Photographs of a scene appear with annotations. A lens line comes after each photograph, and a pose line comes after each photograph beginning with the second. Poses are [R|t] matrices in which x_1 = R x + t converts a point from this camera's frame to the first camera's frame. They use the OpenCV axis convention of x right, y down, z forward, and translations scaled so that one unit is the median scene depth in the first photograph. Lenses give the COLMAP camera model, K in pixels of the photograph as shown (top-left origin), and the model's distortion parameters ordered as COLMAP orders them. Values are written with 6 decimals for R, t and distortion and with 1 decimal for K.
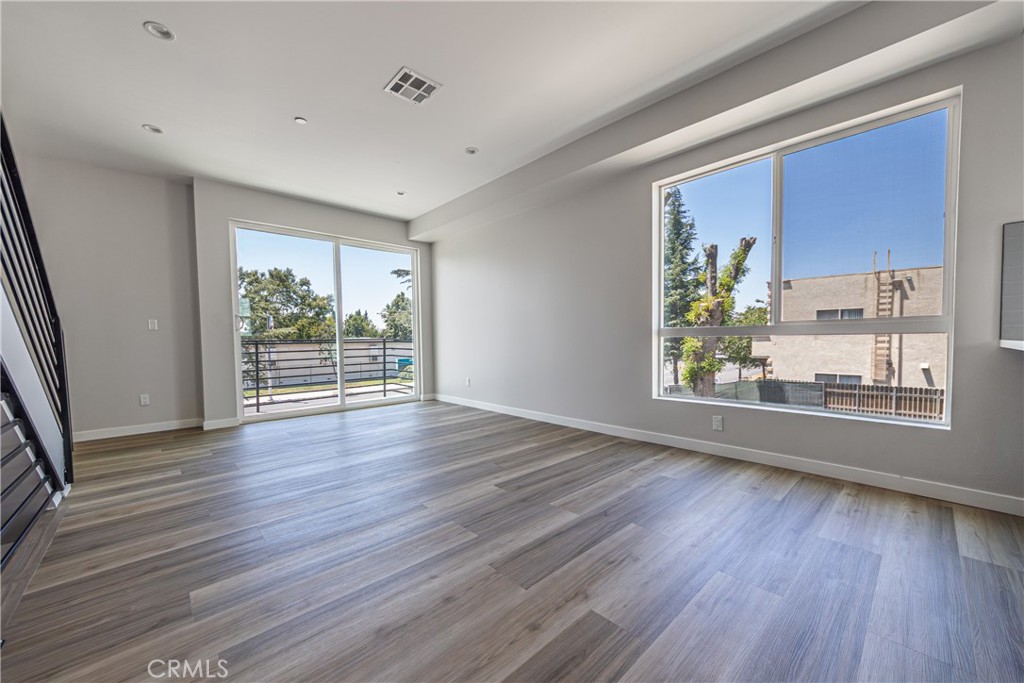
lens RADIAL K [[384.5, 0, 513.2], [0, 384.5, 357.2], [0, 0, 1]] dist [-0.000922, -0.000124]
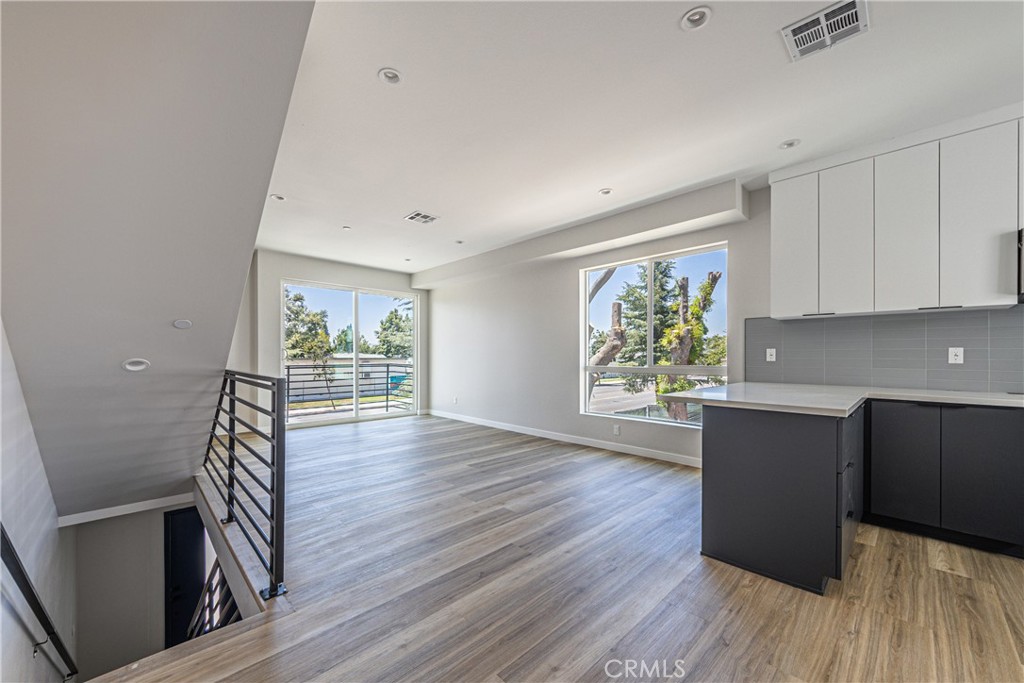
lens RADIAL K [[384.5, 0, 513.2], [0, 384.5, 357.2], [0, 0, 1]] dist [-0.000922, -0.000124]
pose [[0.999702, 0.014849, 0.019389, 0.053650], [-0.013930, 0.998810, -0.046735, -0.024136], [-0.020060, 0.046451, 0.998719, -0.322481]]
